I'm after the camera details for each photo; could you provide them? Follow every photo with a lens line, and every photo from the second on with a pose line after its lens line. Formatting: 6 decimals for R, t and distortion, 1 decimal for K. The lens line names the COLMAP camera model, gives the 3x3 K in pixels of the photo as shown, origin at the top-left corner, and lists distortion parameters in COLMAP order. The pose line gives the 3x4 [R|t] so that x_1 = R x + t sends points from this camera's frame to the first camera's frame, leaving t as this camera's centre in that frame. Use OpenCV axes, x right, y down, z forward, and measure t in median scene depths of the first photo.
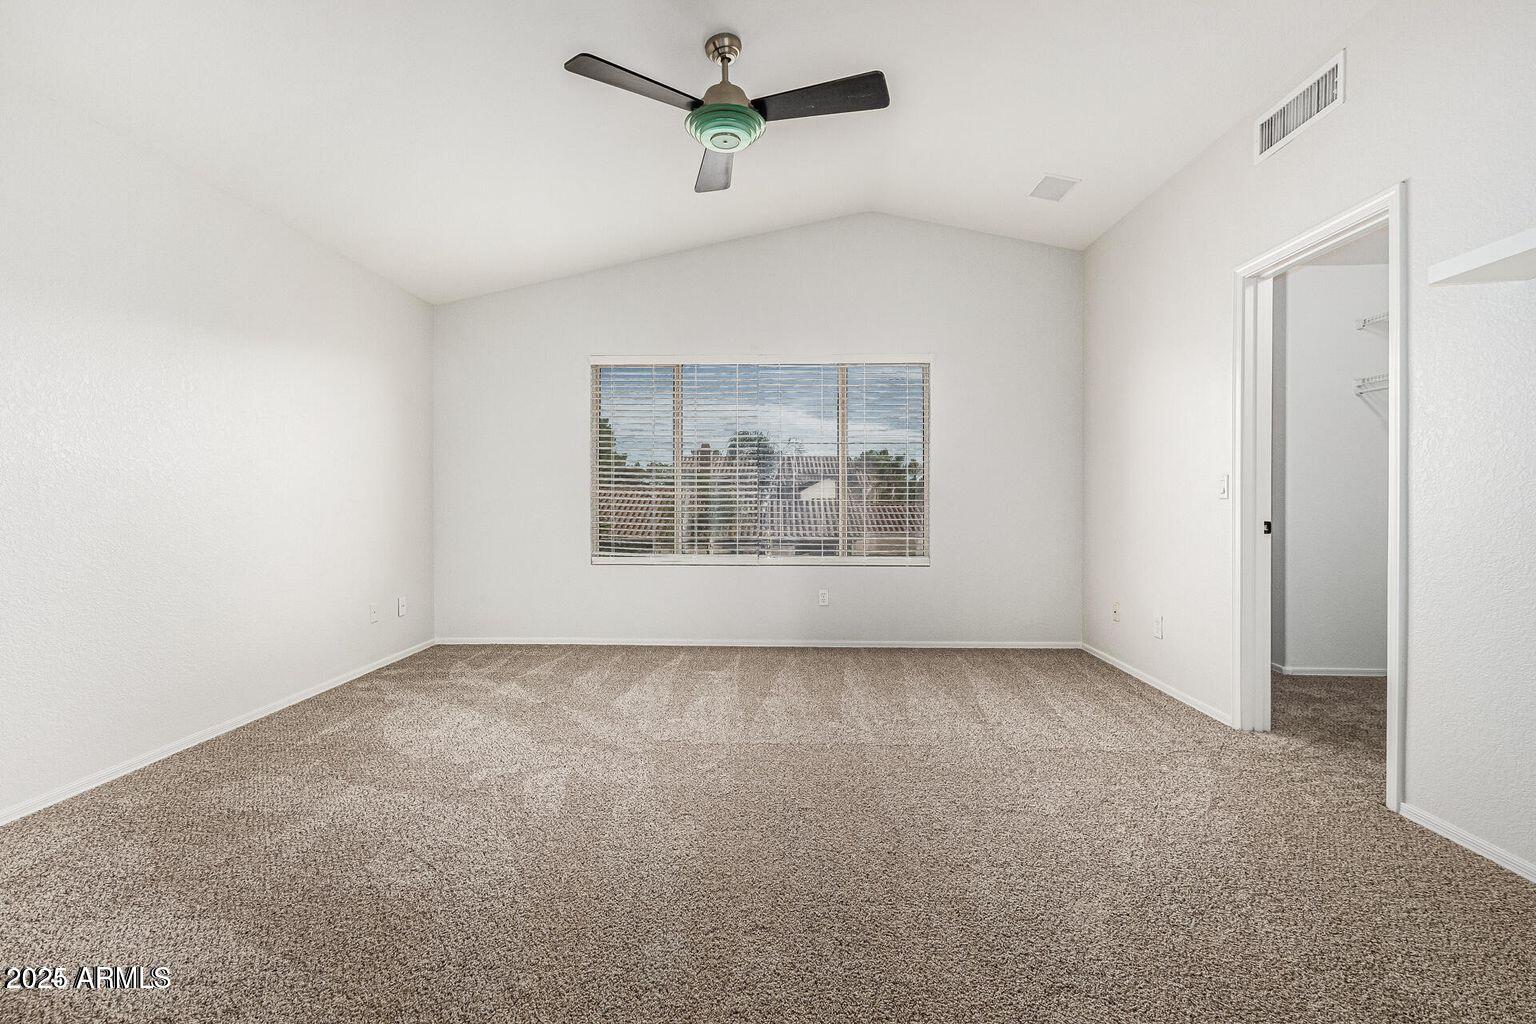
lens RADIAL K [[704.2, 0, 767.9], [0, 704.2, 497.7], [0, 0, 1]] dist [0.008816, -0.002322]
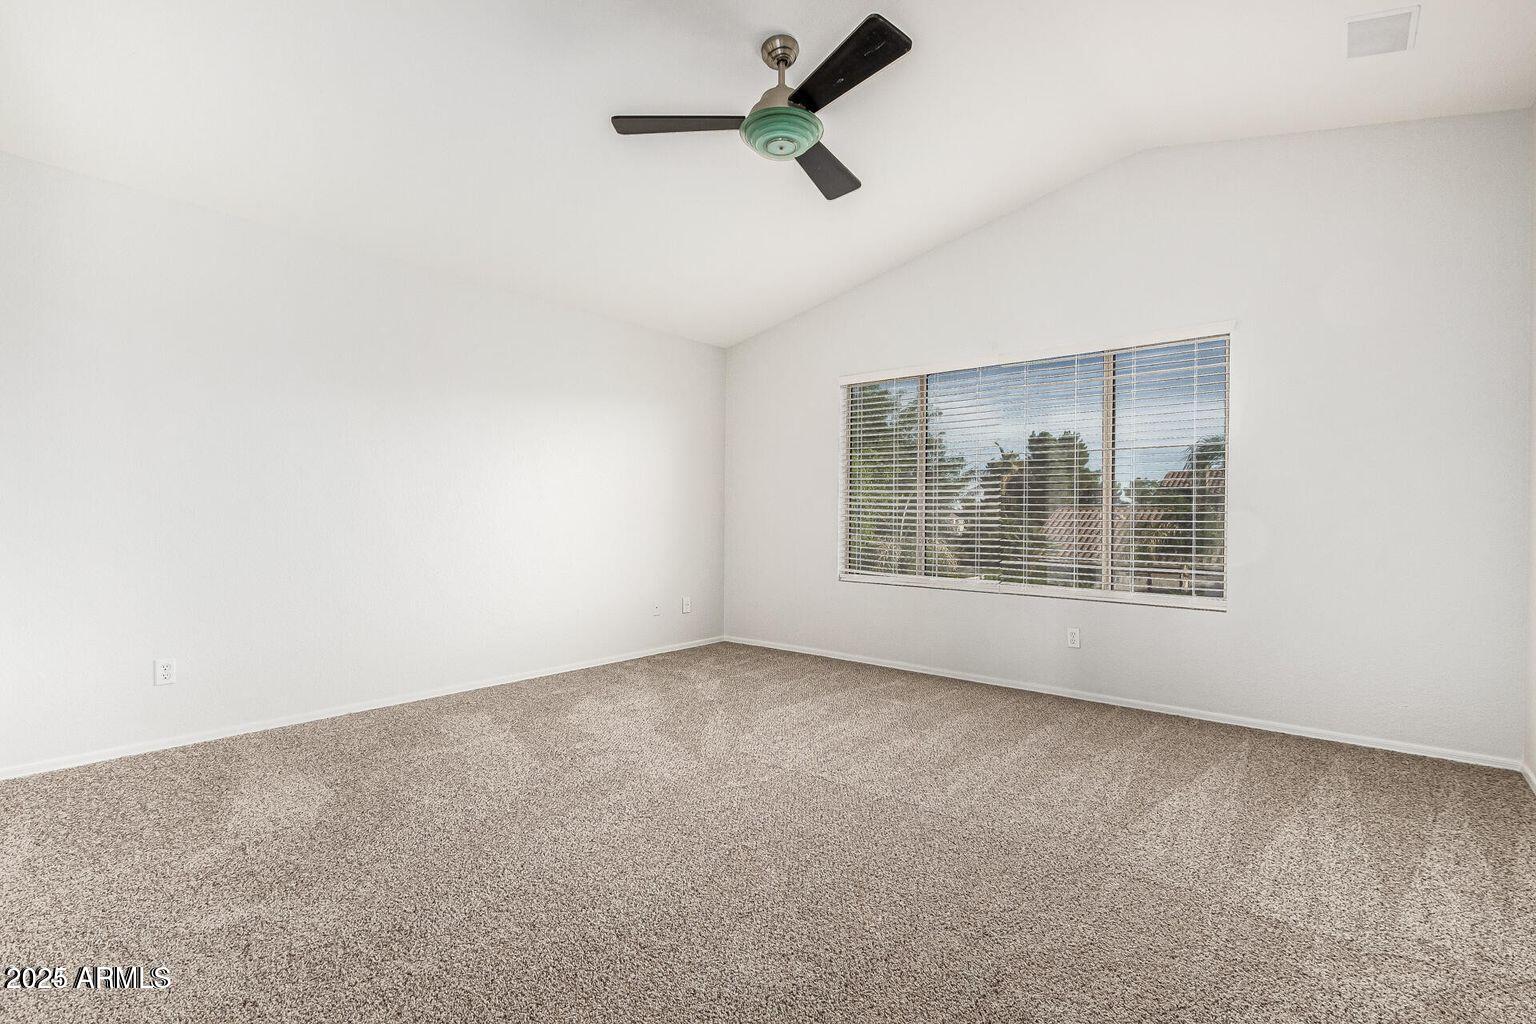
lens RADIAL K [[704.2, 0, 768.4], [0, 704.2, 521.5], [0, 0, 1]] dist [0.008816, -0.002322]
pose [[0.790422, 0.010930, -0.612465, 0.332960], [-0.006201, 0.999932, 0.009843, -0.000838], [0.612531, -0.003983, 0.790436, 0.142463]]
